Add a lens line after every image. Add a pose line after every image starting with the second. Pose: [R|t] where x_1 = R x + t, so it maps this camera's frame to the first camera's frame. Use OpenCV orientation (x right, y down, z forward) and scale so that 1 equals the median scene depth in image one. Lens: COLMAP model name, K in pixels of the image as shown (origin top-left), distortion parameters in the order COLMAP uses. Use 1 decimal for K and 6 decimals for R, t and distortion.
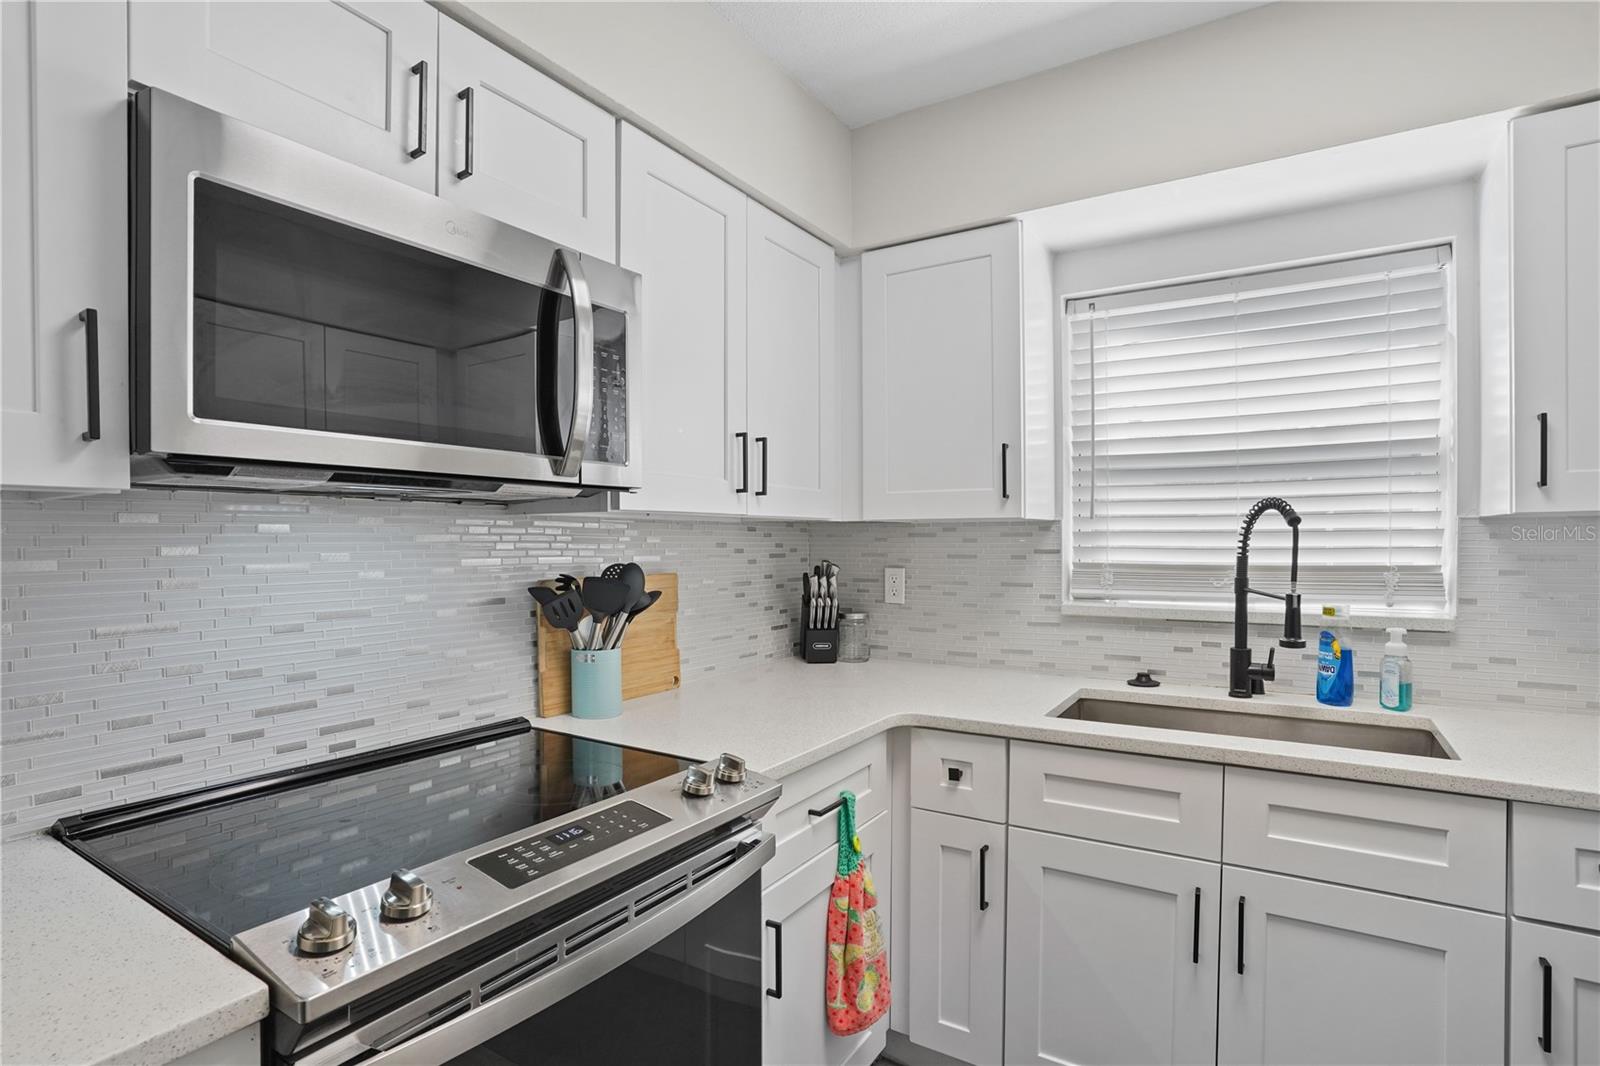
lens RADIAL K [[786.7, 0, 804.0], [0, 786.7, 537.9], [0, 0, 1]] dist [-0.068269, 0.026329]
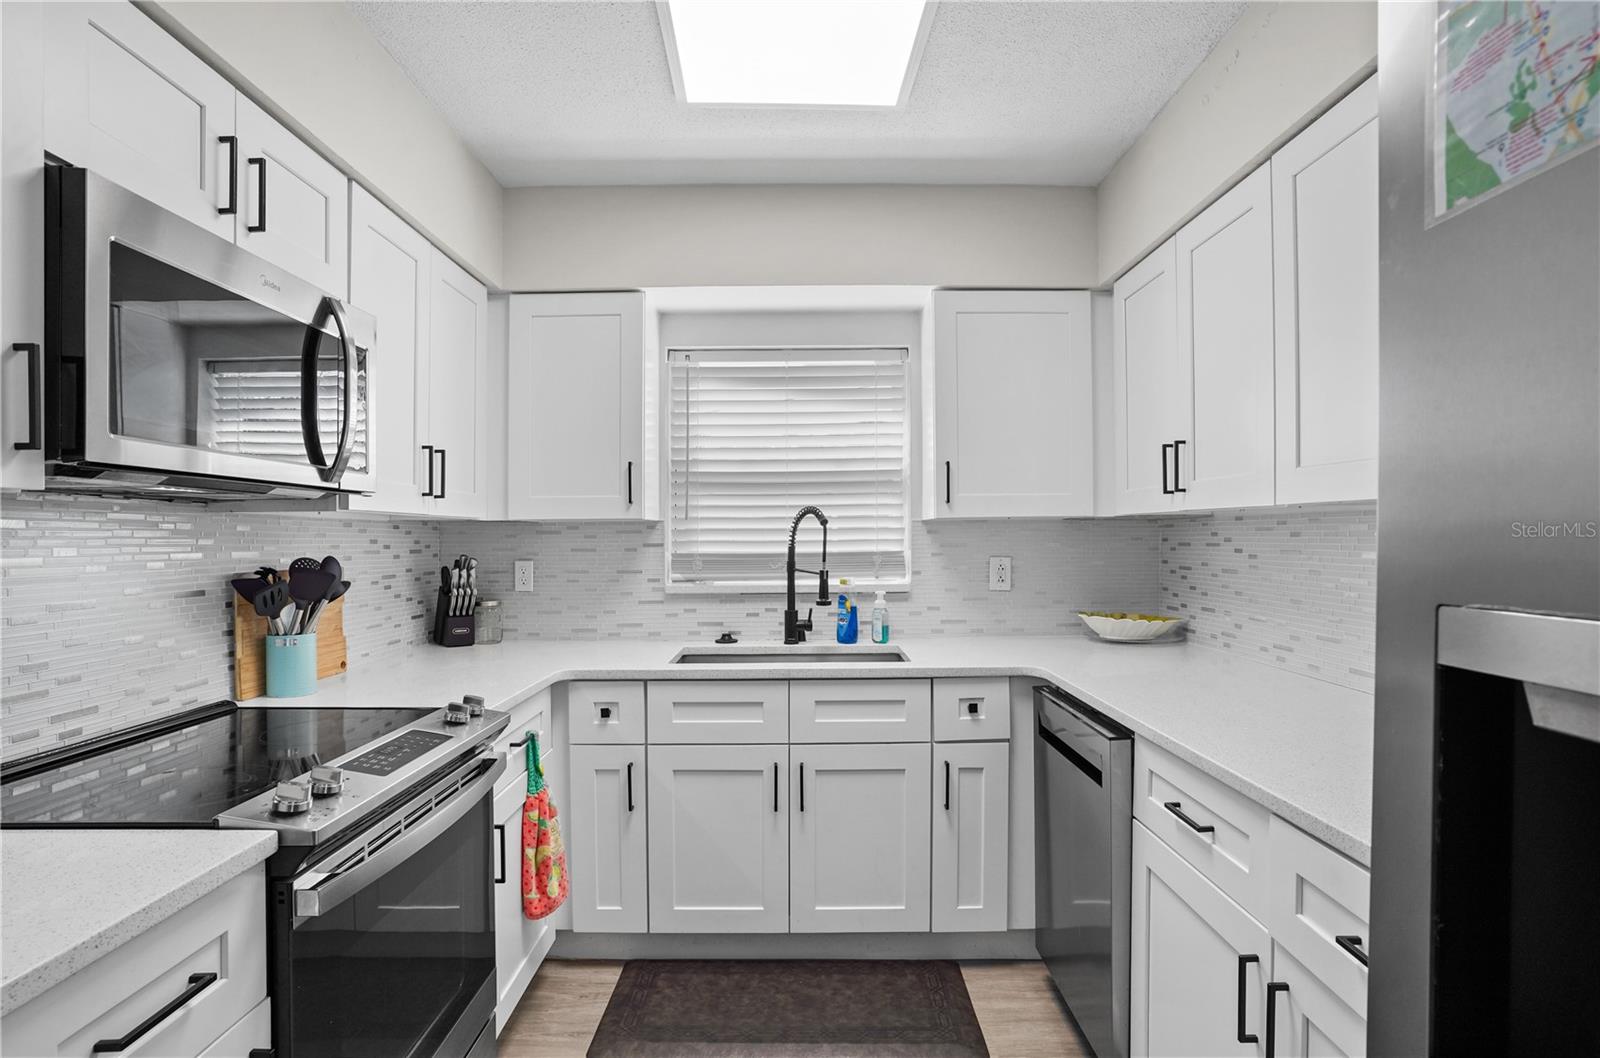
lens RADIAL K [[820.5, 0, 800.3], [0, 820.5, 531.5], [0, 0, 1]] dist [-0.065067, 0.001535]
pose [[0.844803, 0.000267, 0.535078, -0.266239], [0.004467, 0.999962, -0.007552, 0.008332], [-0.535059, 0.008770, 0.844769, -0.341264]]
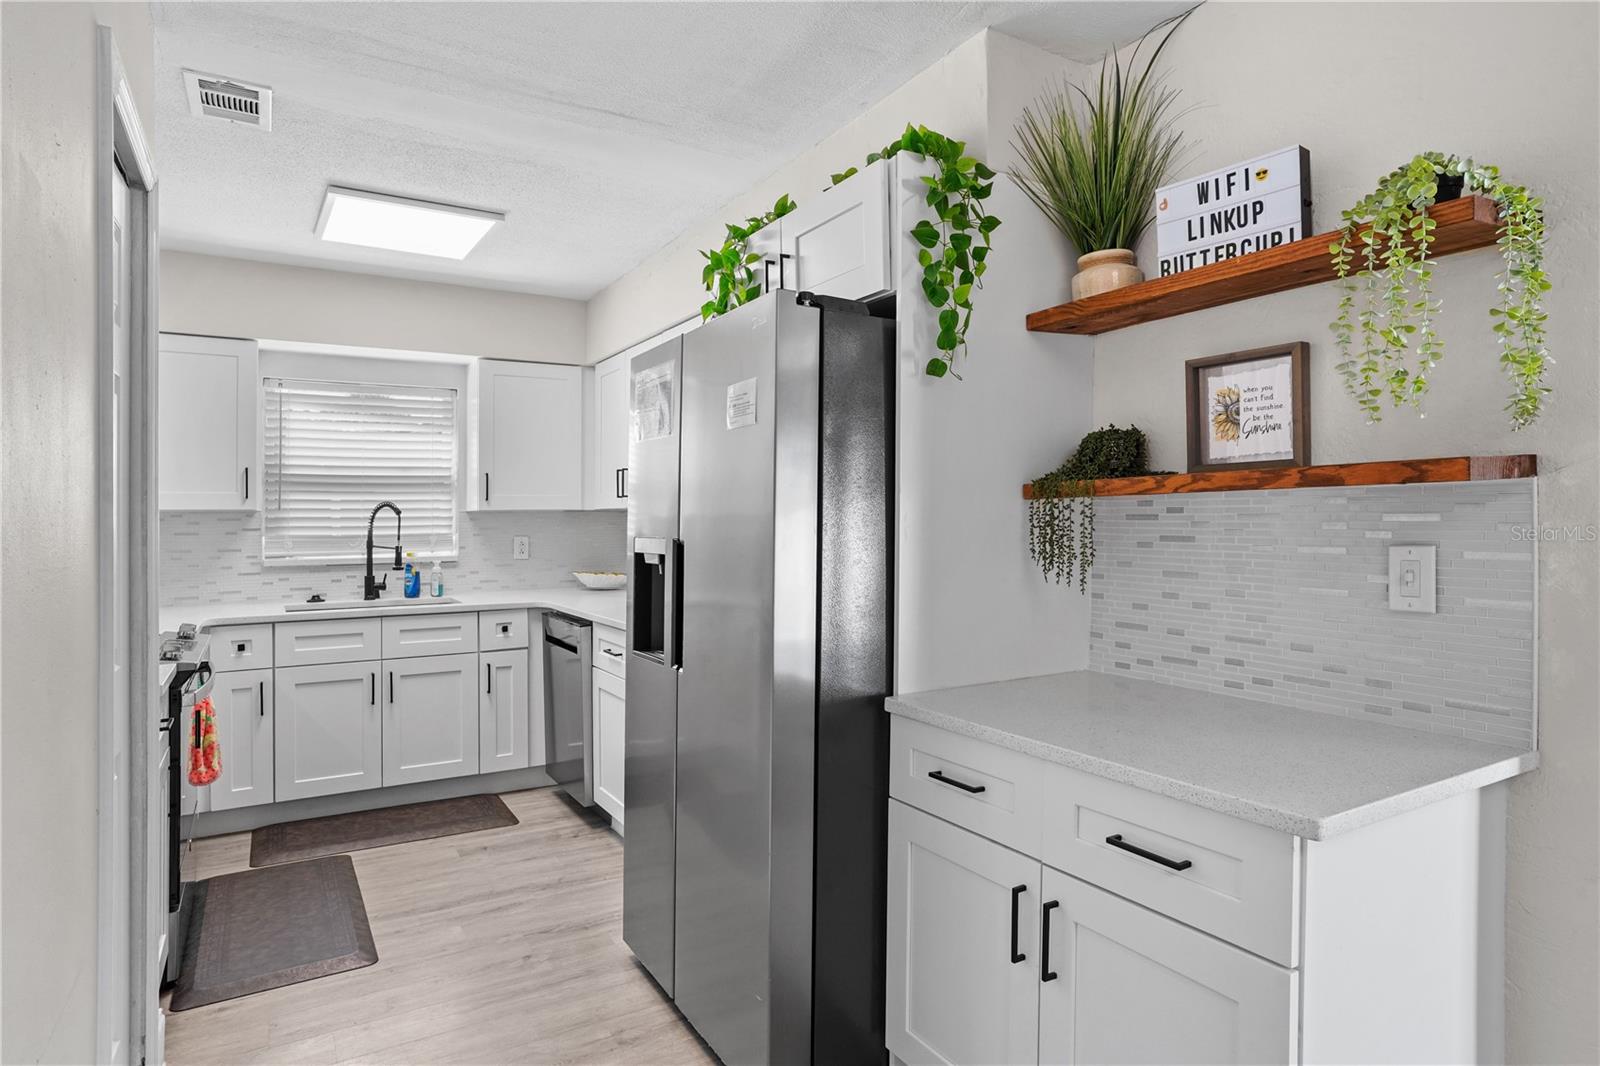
lens RADIAL K [[881.1, 0, 777.1], [0, 881.1, 513.4], [0, 0, 1]] dist [-0.025686, 0.001028]
pose [[0.462271, 0.006746, 0.886713, -1.064865], [0.007577, 0.999905, -0.011558, 0.016854], [-0.886706, 0.012061, 0.462176, -1.098792]]
